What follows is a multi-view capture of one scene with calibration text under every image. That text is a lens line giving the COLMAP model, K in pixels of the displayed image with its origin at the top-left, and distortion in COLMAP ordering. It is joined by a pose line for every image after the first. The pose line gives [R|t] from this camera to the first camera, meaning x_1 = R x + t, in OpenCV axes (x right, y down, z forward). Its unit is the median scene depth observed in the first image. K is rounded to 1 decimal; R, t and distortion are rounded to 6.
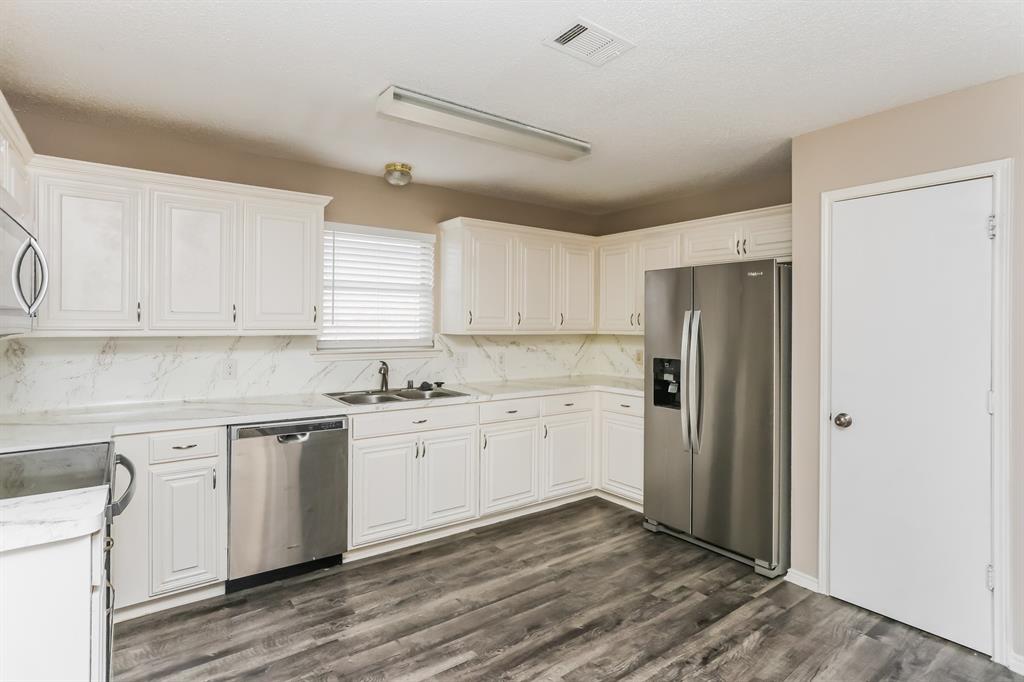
lens RADIAL K [[525.8, 0, 511.5], [0, 525.8, 331.8], [0, 0, 1]] dist [-0.034623, 0.025516]
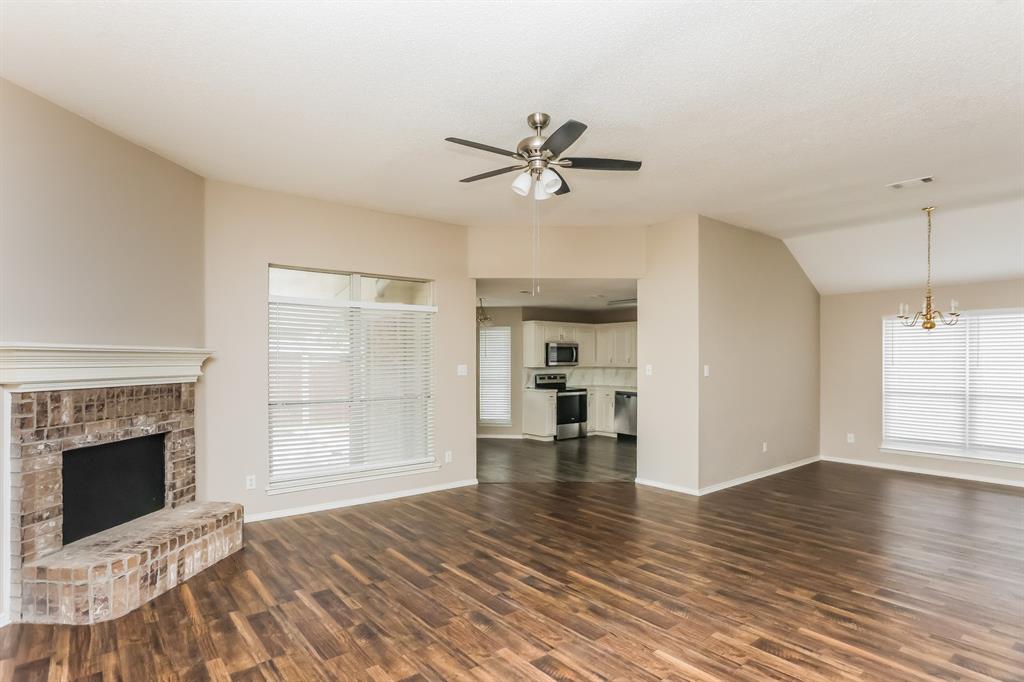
lens RADIAL K [[540.6, 0, 512.1], [0, 540.6, 358.2], [0, 0, 1]] dist [-0.037171, 0.022637]
pose [[0.037646, -0.005158, -0.999278, 2.541833], [-0.010062, 0.999934, -0.005540, -0.017861], [0.999240, 0.010263, 0.037592, 0.090997]]
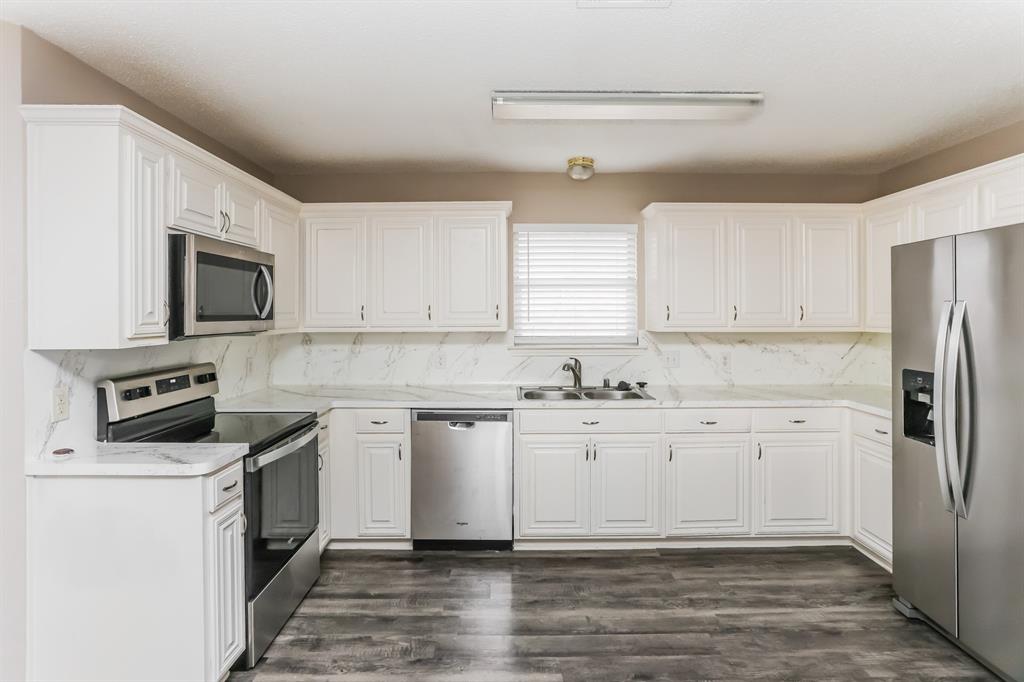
lens RADIAL K [[534.0, 0, 512.4], [0, 534.0, 317.8], [0, 0, 1]] dist [-0.045754, 0.026769]
pose [[0.805999, -0.004274, -0.591902, 0.279595], [-0.000795, 0.999965, -0.008303, -0.012428], [0.591917, 0.007163, 0.805967, 0.124857]]
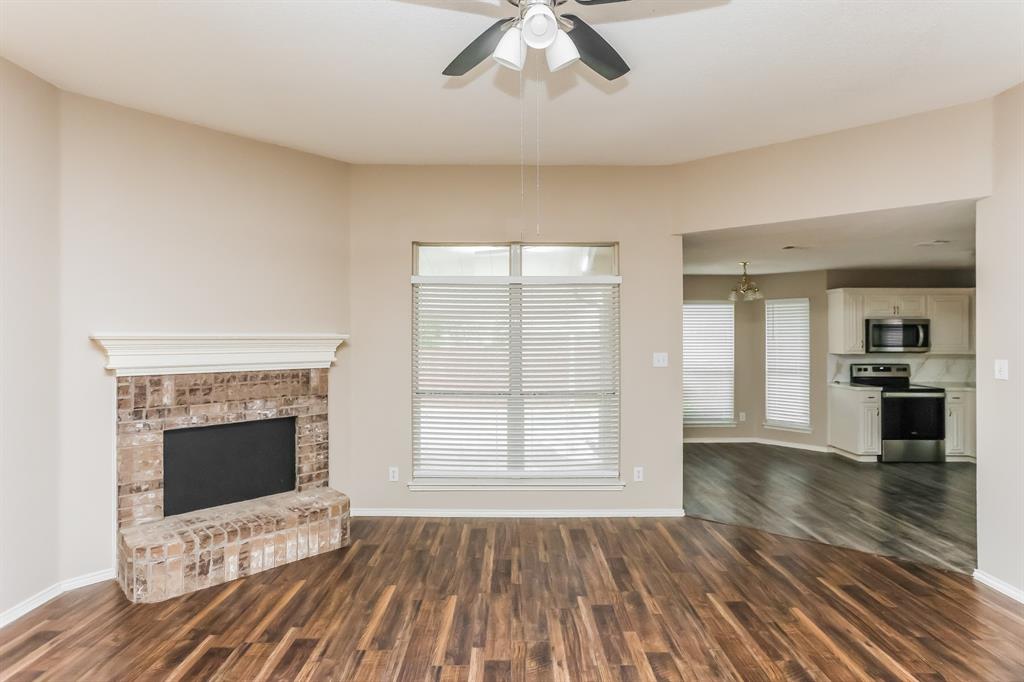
lens RADIAL K [[525.8, 0, 511.5], [0, 525.8, 331.8], [0, 0, 1]] dist [-0.034623, 0.025516]
pose [[-0.594205, -0.011298, -0.804234, 1.979280], [-0.011717, 0.999917, -0.005390, -0.045098], [0.804228, 0.006220, -0.594288, 0.480956]]
